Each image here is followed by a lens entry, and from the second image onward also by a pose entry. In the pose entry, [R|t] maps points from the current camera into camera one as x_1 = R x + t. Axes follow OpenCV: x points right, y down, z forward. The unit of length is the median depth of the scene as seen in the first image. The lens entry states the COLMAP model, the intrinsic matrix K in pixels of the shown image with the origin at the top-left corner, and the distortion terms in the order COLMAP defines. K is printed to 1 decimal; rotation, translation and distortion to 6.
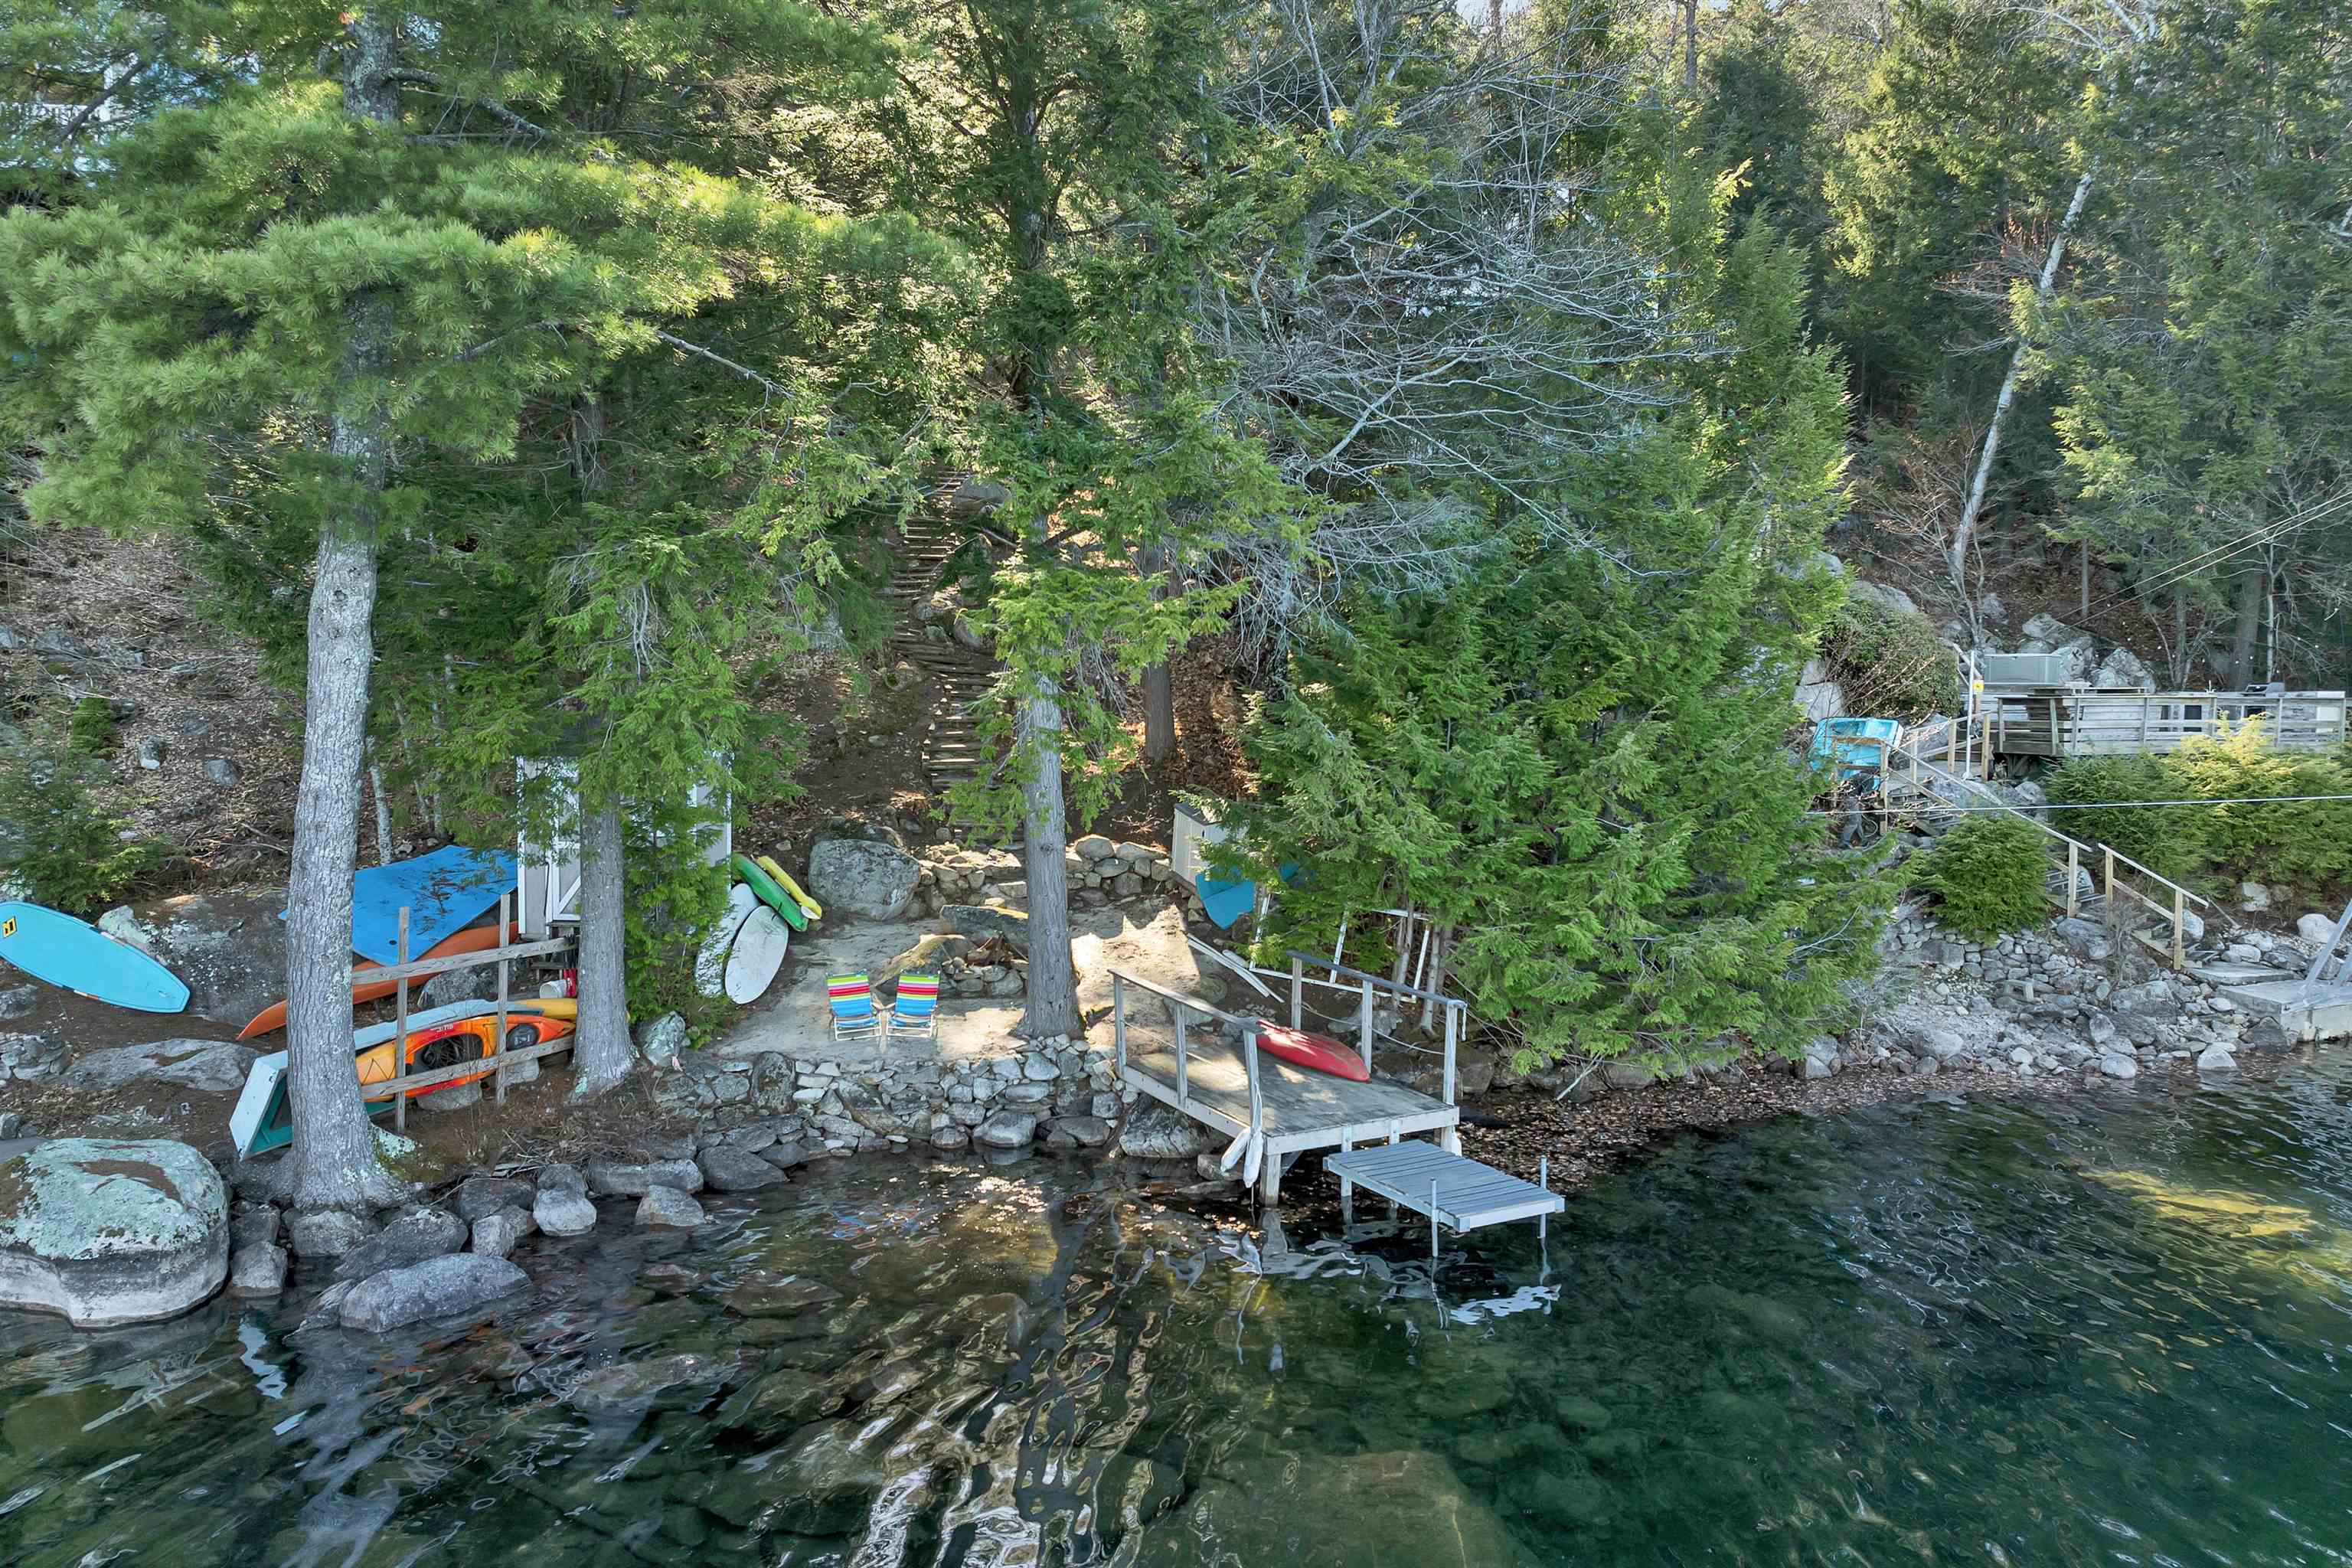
lens RADIAL K [[1700.4, 0, 1181.2], [0, 1700.4, 805.6], [0, 0, 1]] dist [-0.045865, 0.009163]
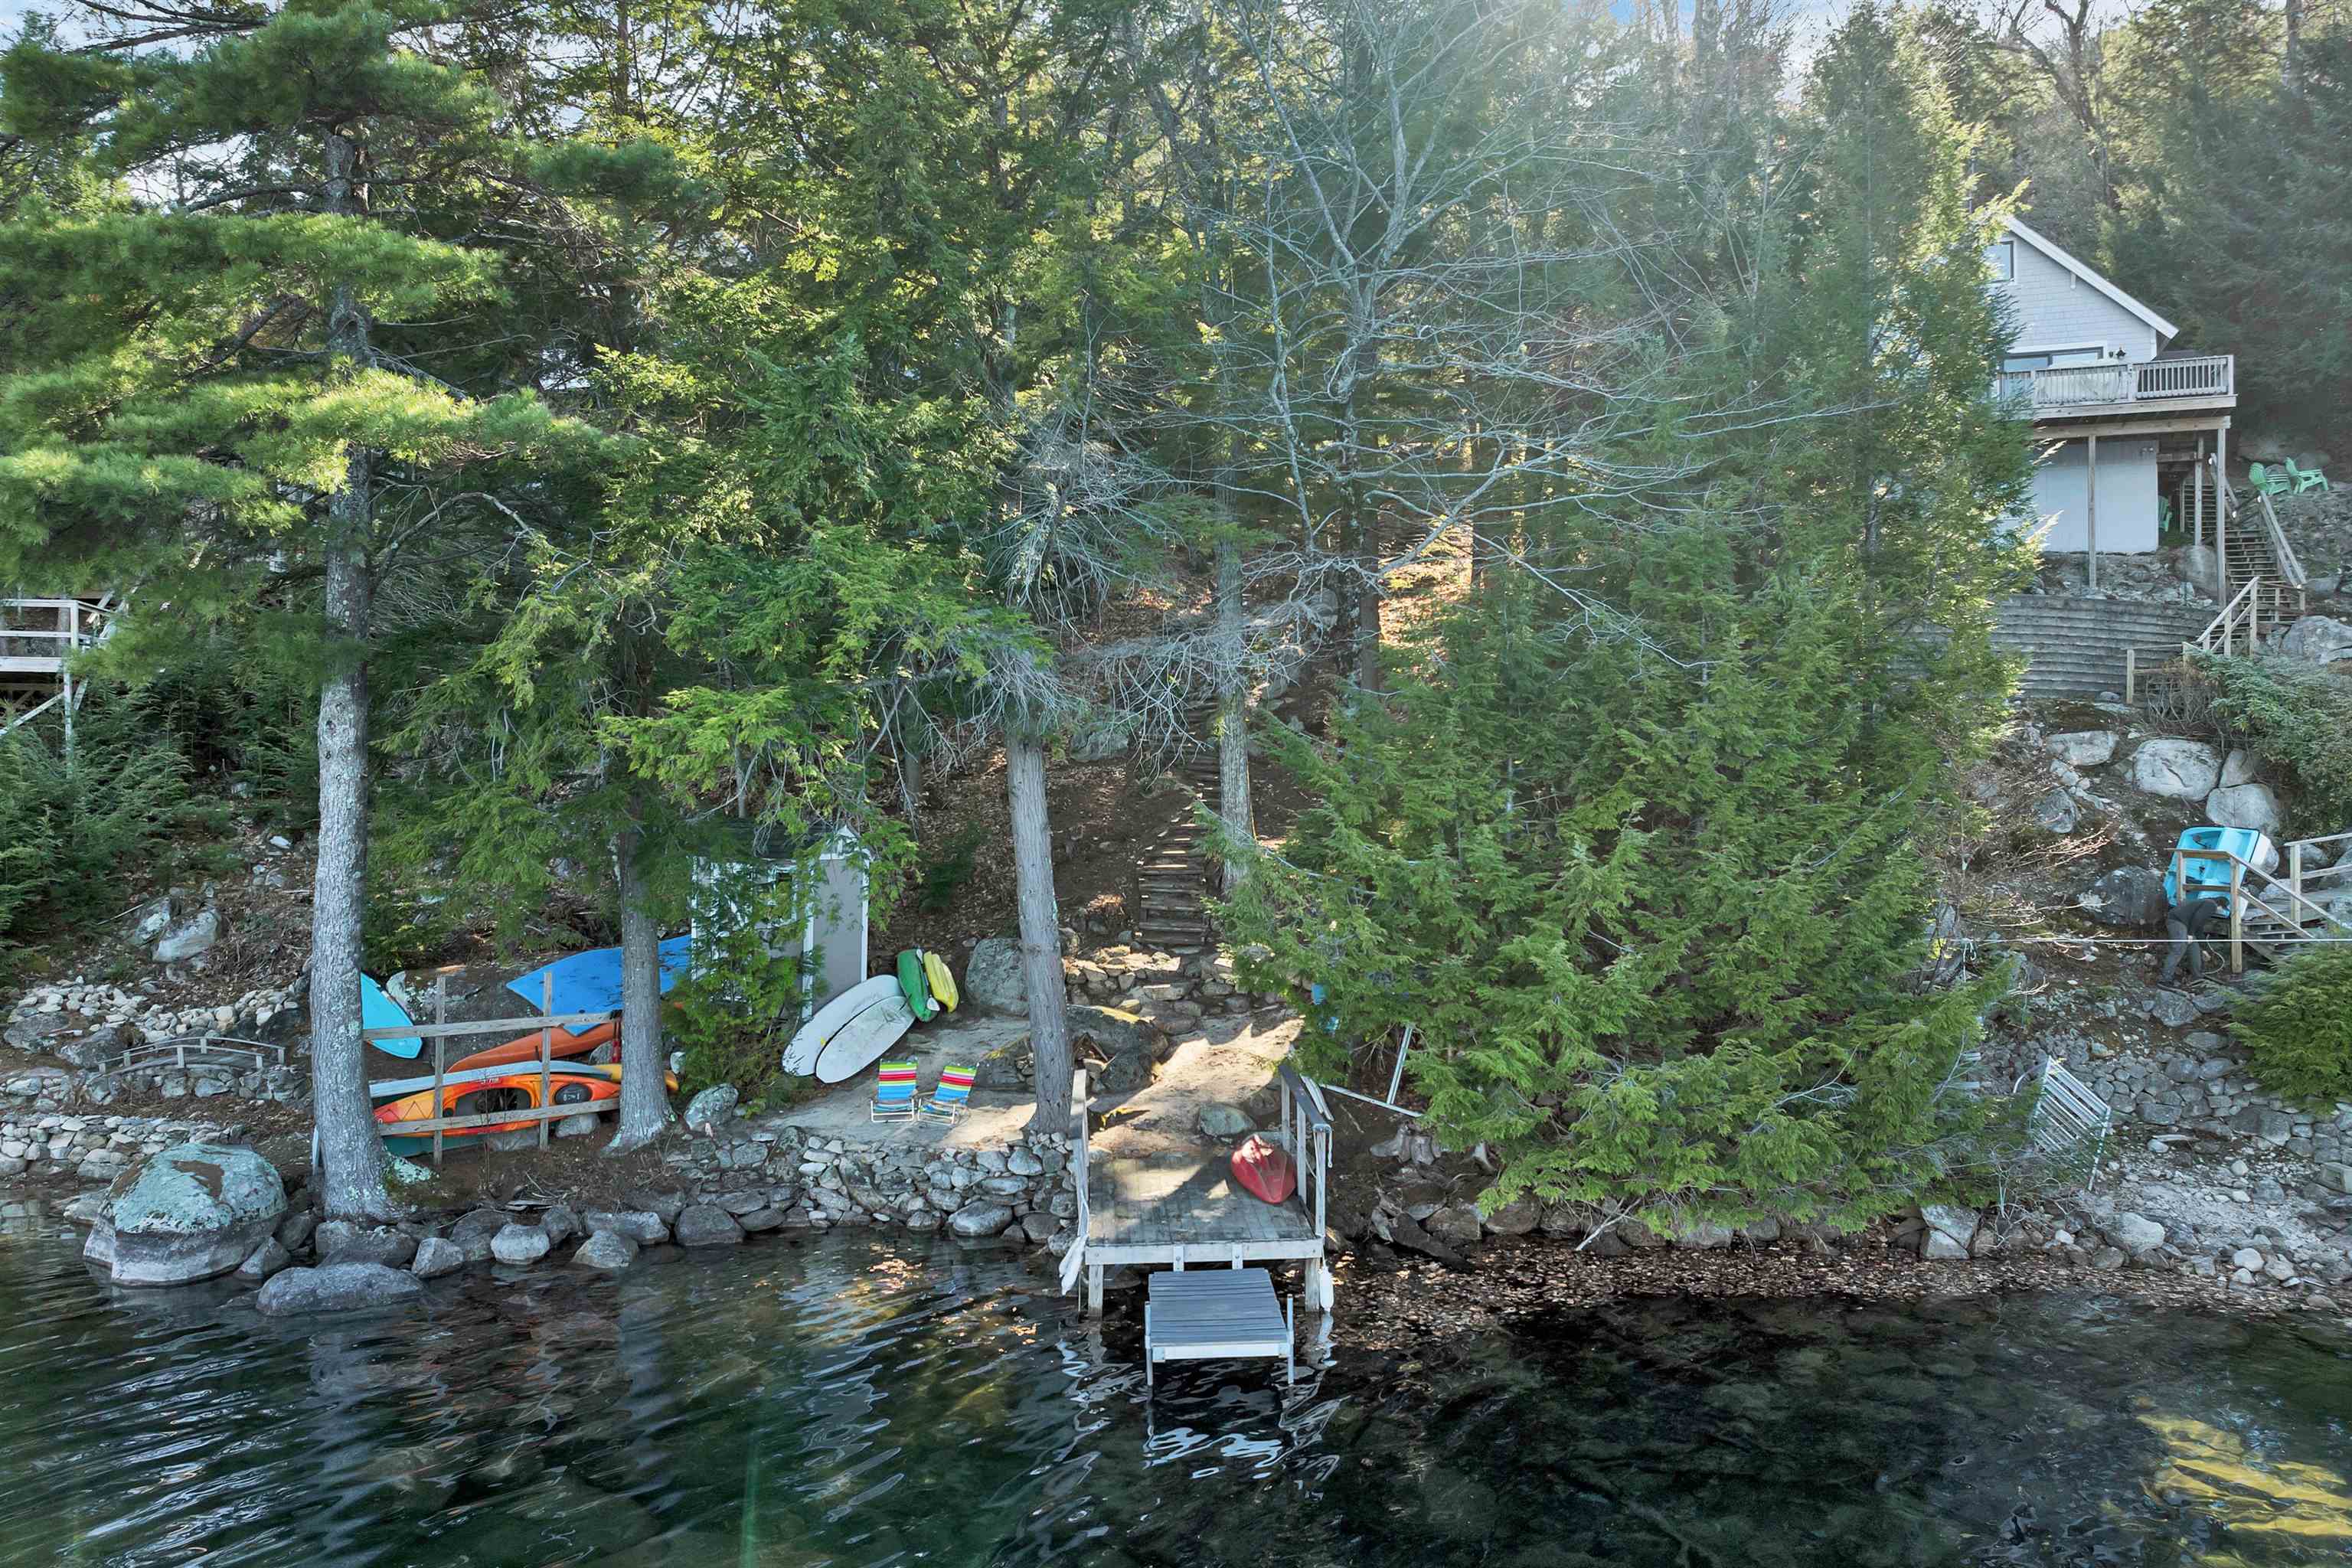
lens RADIAL K [[1700.4, 0, 1181.2], [0, 1700.4, 805.6], [0, 0, 1]] dist [-0.045865, 0.009163]
pose [[0.907937, -0.002528, -0.419100, 0.430775], [-0.024217, 0.997995, -0.058483, -0.004390], [0.418408, 0.063248, 0.906055, 0.090117]]
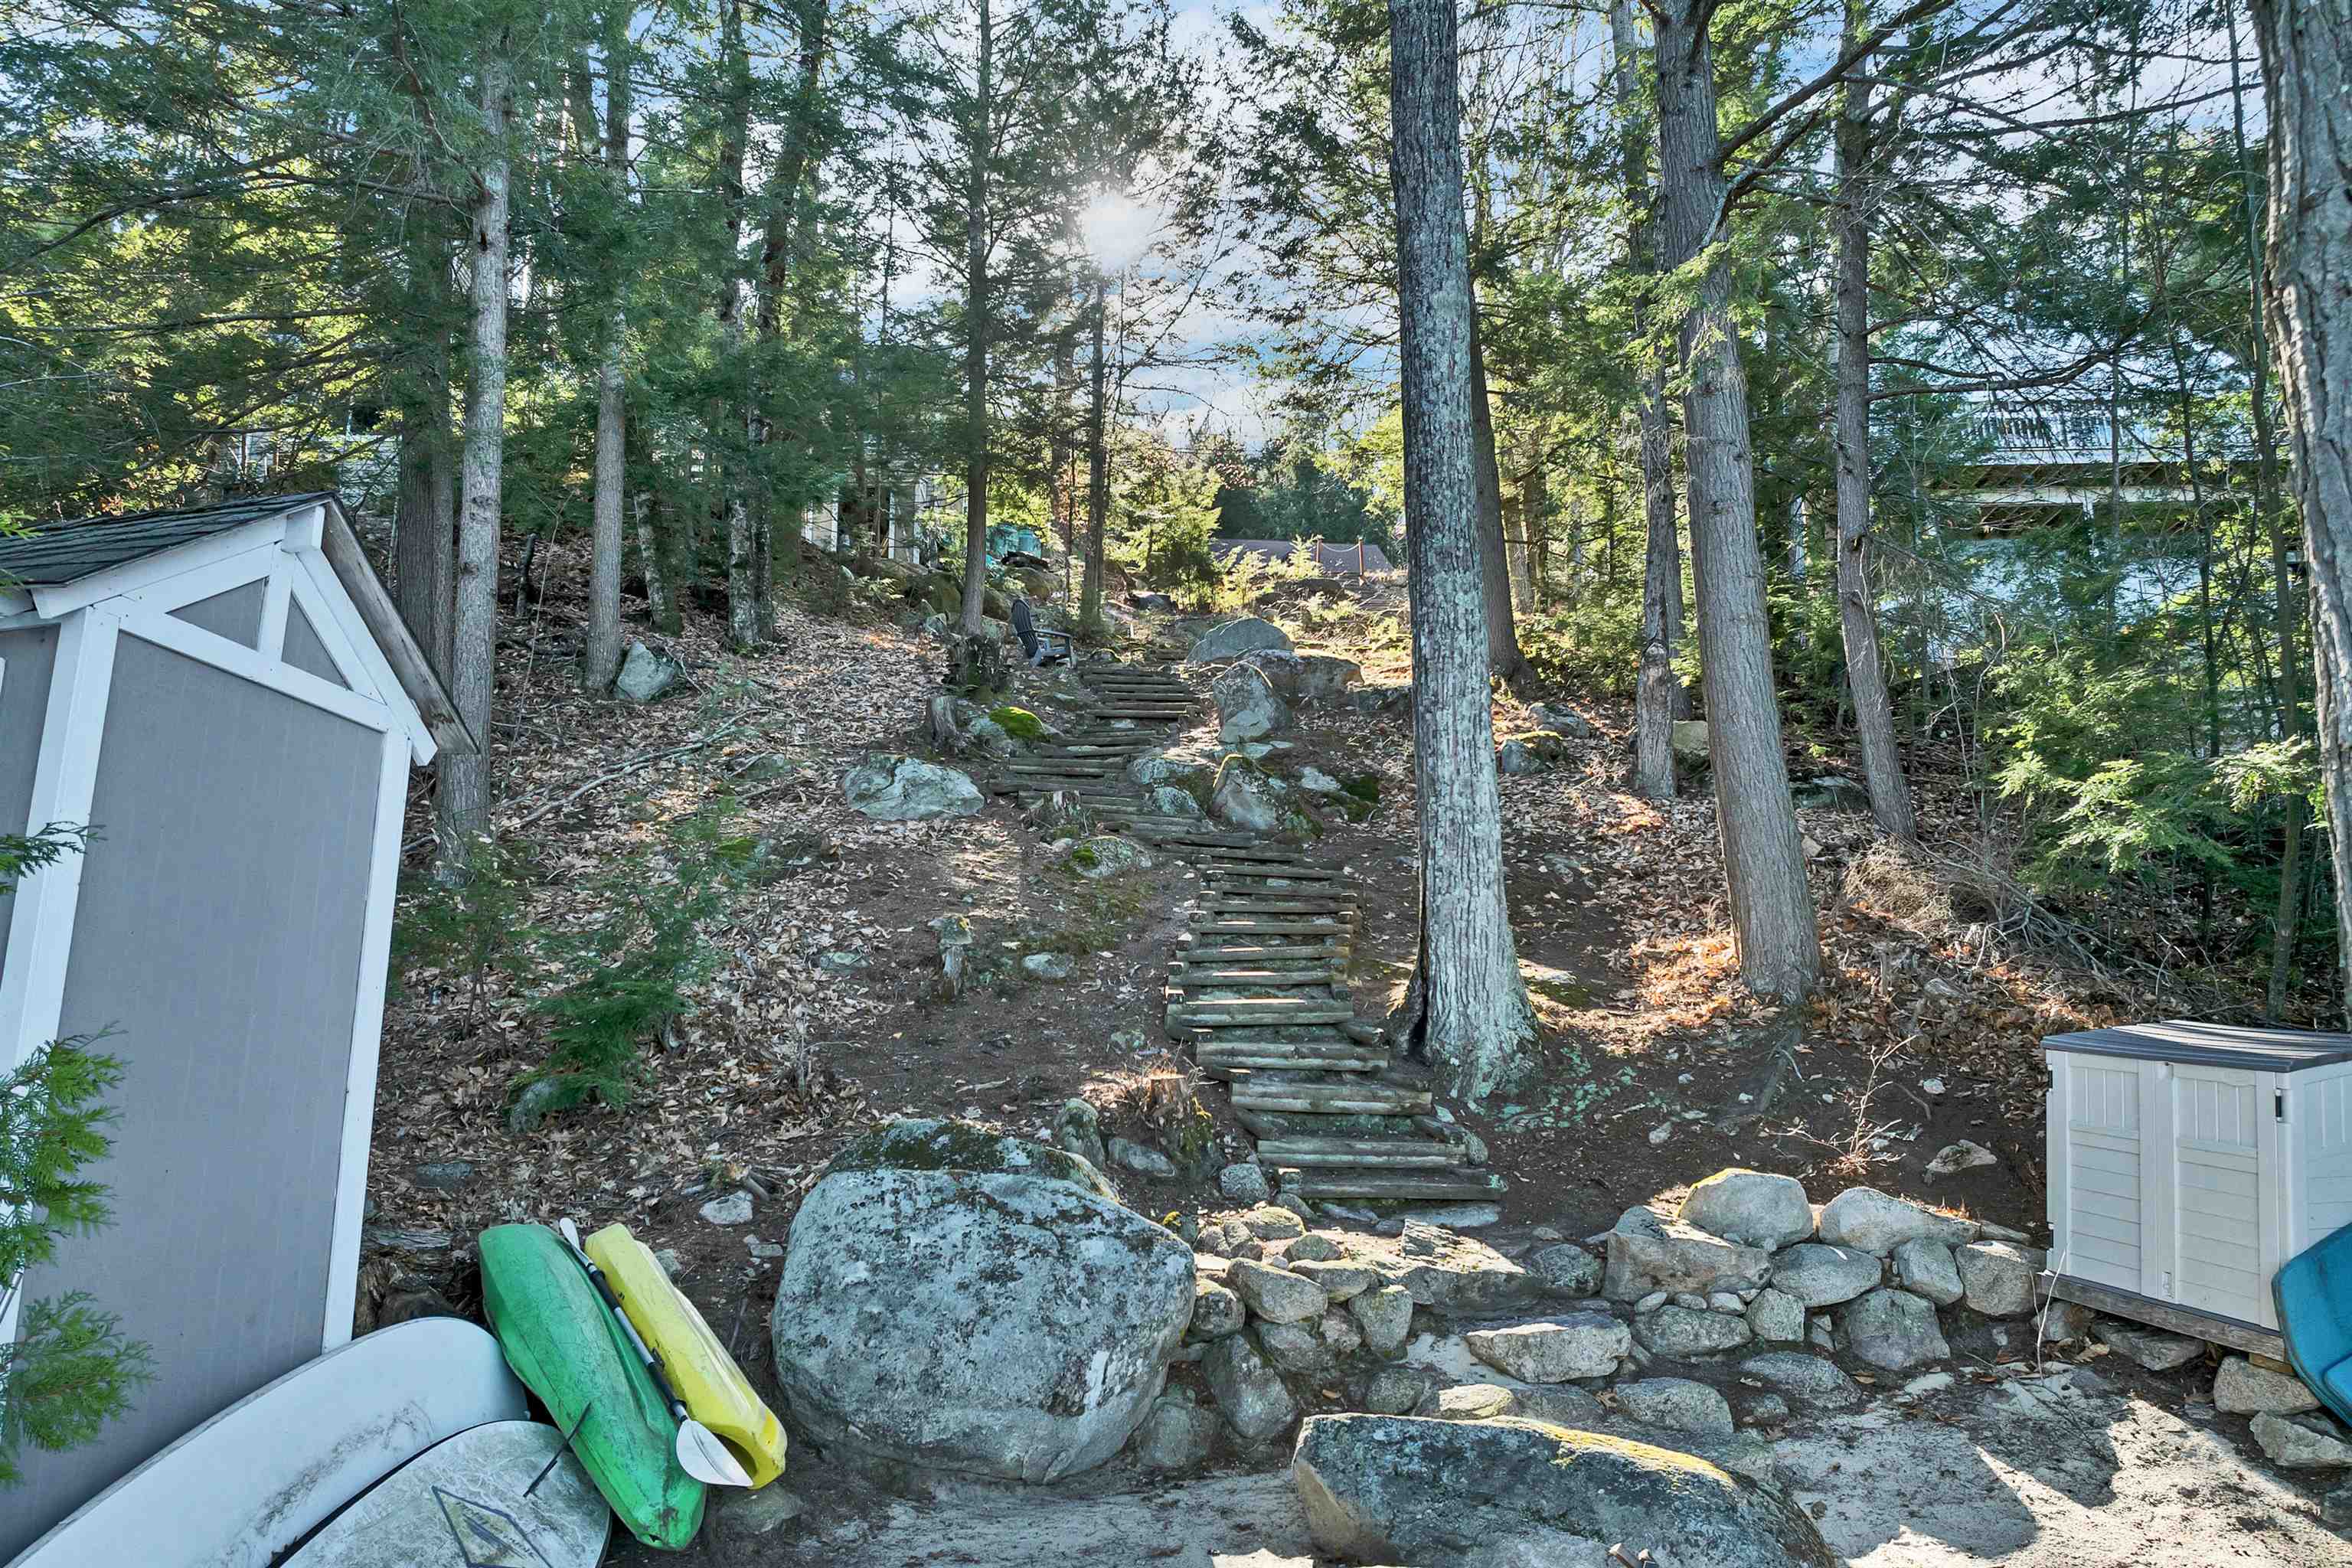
lens RADIAL K [[1700.4, 0, 1181.2], [0, 1700.4, 805.6], [0, 0, 1]] dist [-0.045865, 0.009163]
pose [[0.993853, -0.043100, -0.101975, -0.153053], [0.012487, 0.958871, -0.283568, 0.051814], [0.110003, 0.280551, 0.953515, 0.888303]]
